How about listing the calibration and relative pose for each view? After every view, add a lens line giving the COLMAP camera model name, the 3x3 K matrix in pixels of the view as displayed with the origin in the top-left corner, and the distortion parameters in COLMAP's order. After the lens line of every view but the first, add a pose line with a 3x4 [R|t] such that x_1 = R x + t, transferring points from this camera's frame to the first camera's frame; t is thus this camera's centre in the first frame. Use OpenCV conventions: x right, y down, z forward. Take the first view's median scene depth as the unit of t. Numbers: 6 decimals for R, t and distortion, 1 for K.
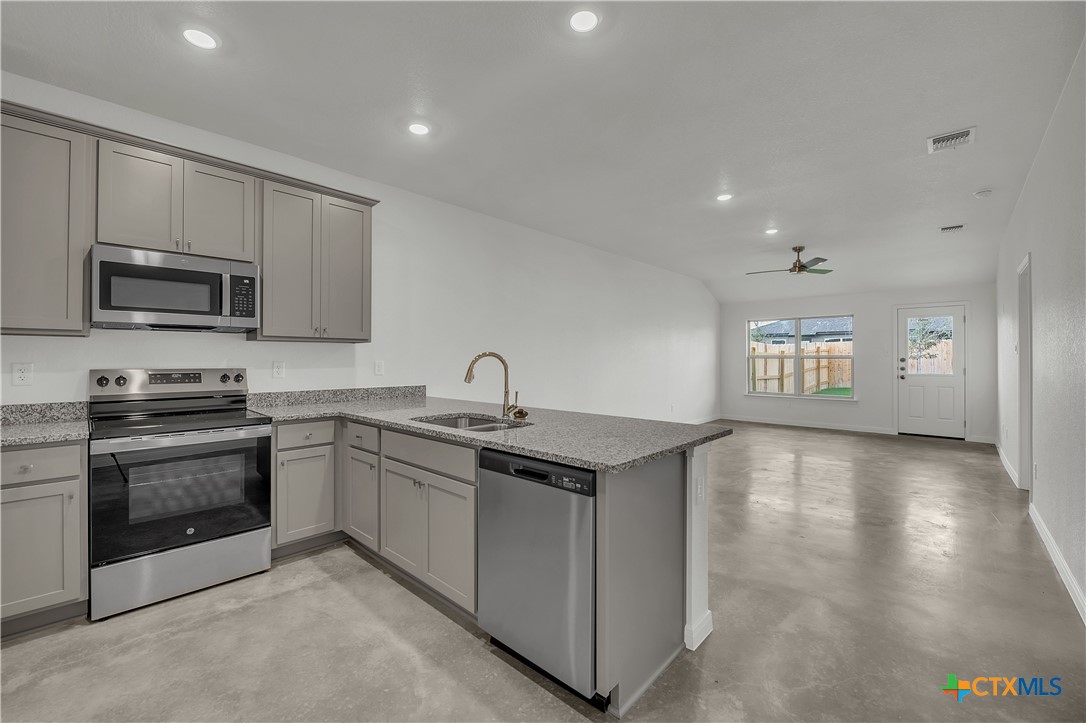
lens RADIAL K [[452.0, 0, 545.5], [0, 452.0, 355.4], [0, 0, 1]] dist [-0.002005, -0.000317]
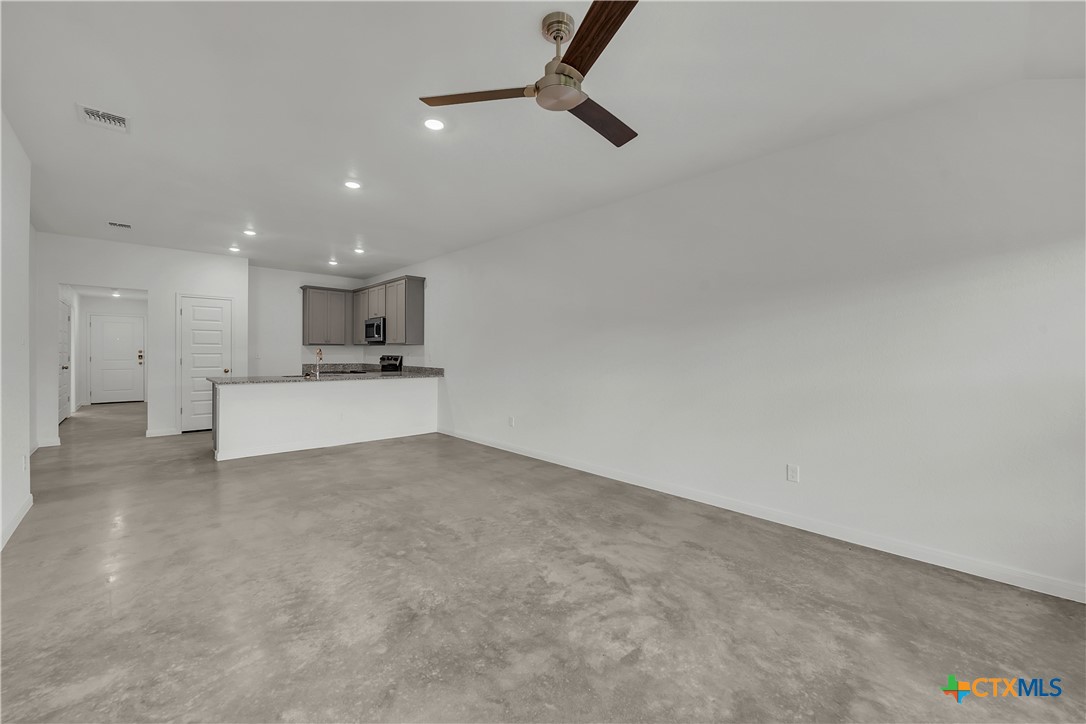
lens RADIAL K [[438.6, 0, 544.3], [0, 438.6, 357.5], [0, 0, 1]] dist [-0.001590, -0.000370]
pose [[-0.074773, 0.008666, -0.997163, 1.960448], [0.000322, 0.999962, 0.008666, 0.017883], [0.997201, 0.000327, -0.074773, 2.215785]]
